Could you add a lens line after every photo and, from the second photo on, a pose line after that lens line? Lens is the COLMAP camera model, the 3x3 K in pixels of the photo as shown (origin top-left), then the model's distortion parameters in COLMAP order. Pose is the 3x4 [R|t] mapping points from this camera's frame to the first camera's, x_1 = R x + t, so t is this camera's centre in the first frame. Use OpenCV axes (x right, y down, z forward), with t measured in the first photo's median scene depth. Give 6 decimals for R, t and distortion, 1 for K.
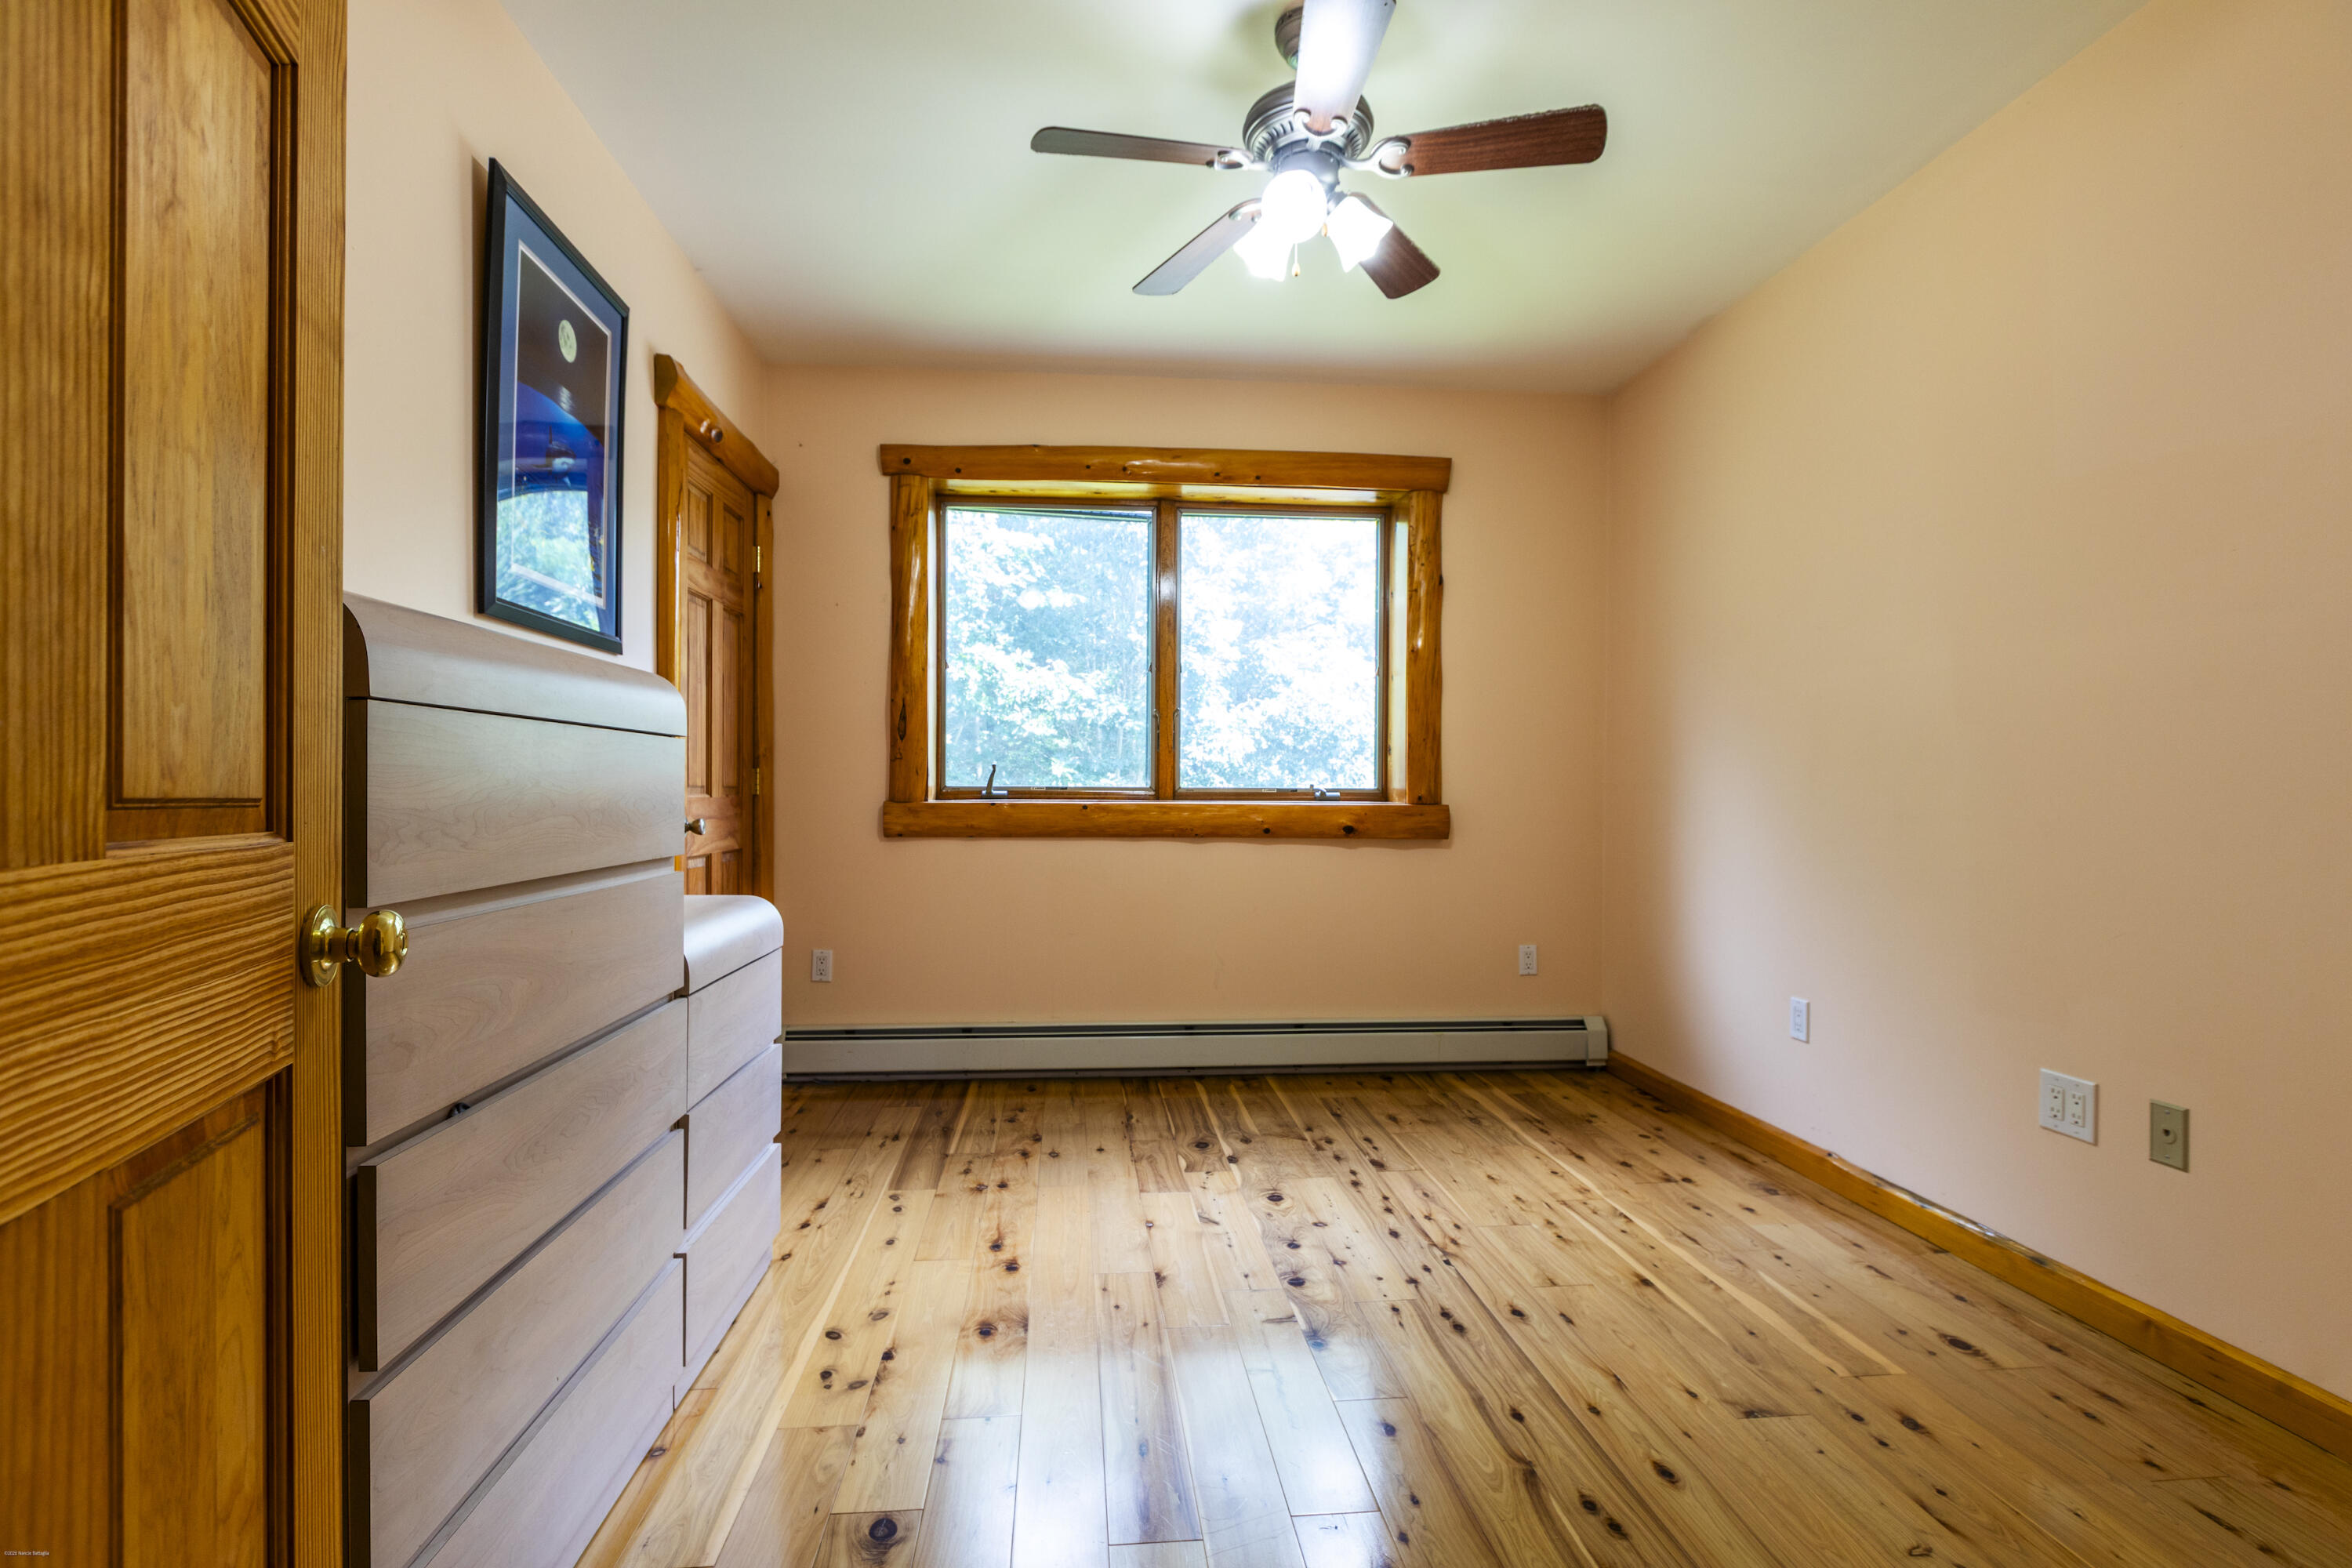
lens RADIAL K [[1144.3, 0, 1202.7], [0, 1144.3, 802.3], [0, 0, 1]] dist [-0.001667, -0.000215]
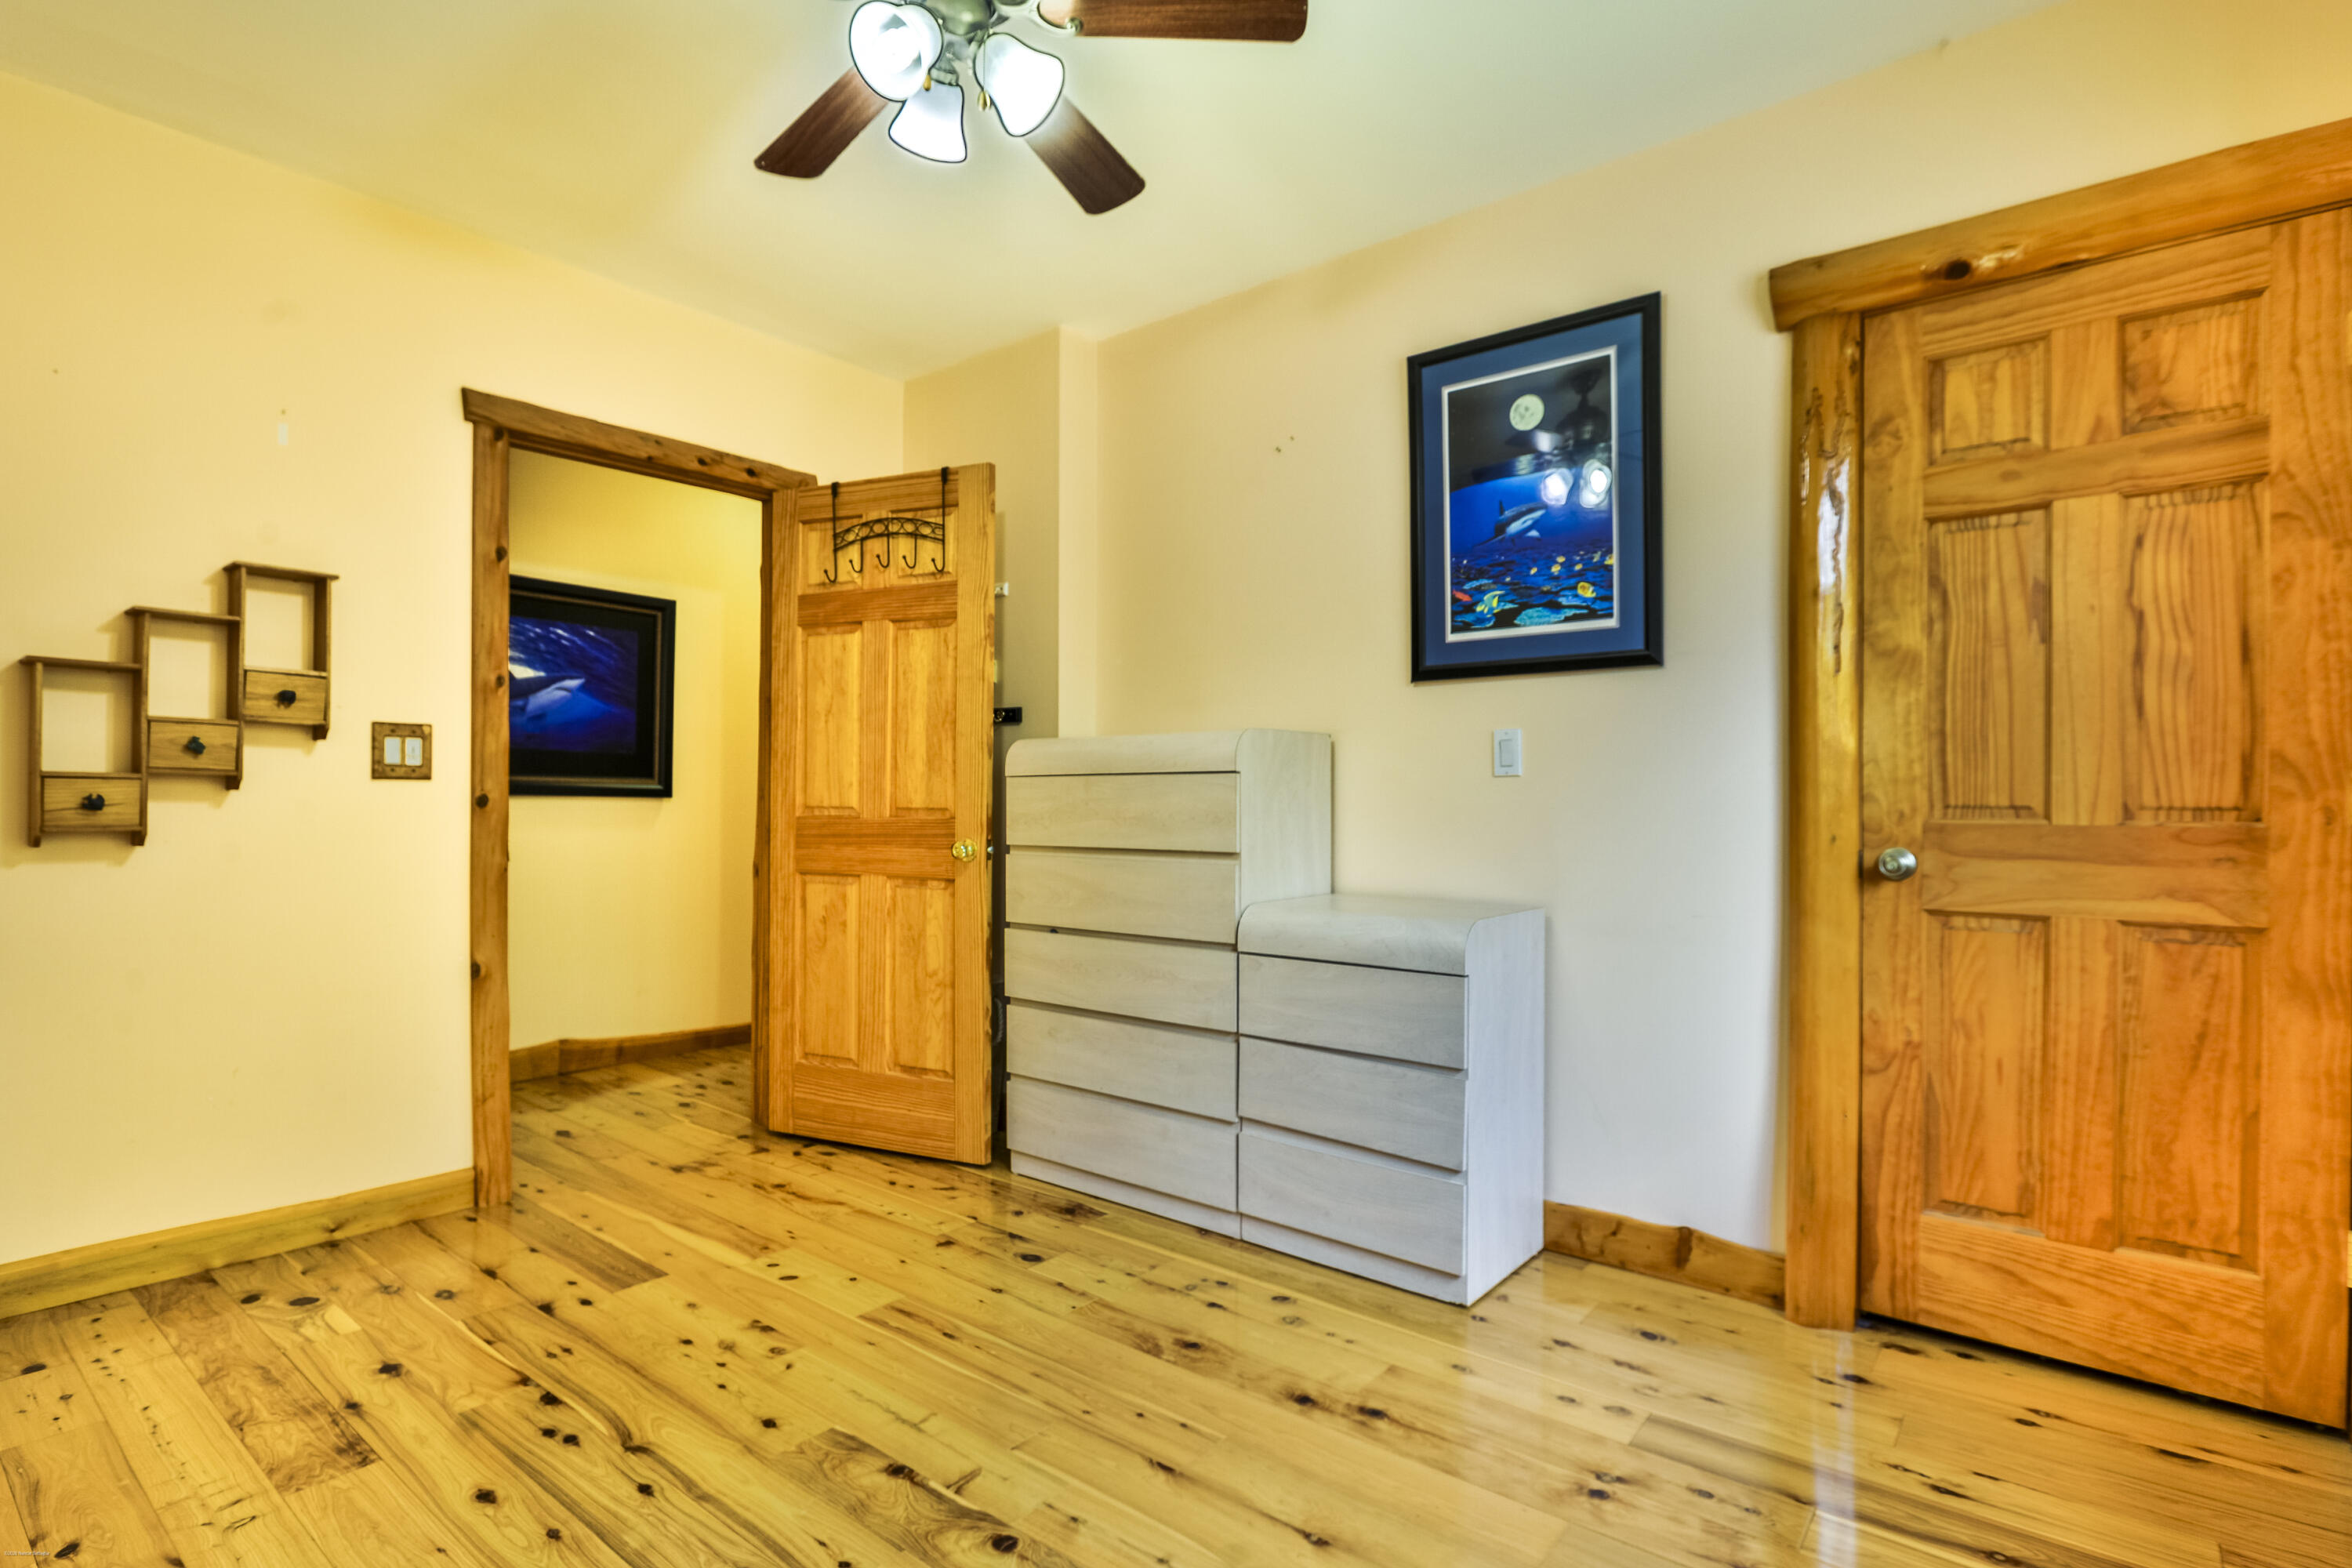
lens RADIAL K [[1144.3, 0, 1202.7], [0, 1144.3, 802.3], [0, 0, 1]] dist [-0.001667, -0.000215]
pose [[-0.712895, -0.003732, -0.701261, 0.564364], [-0.009510, 0.999945, 0.004347, -0.037893], [0.701206, 0.009768, -0.712892, 1.838493]]
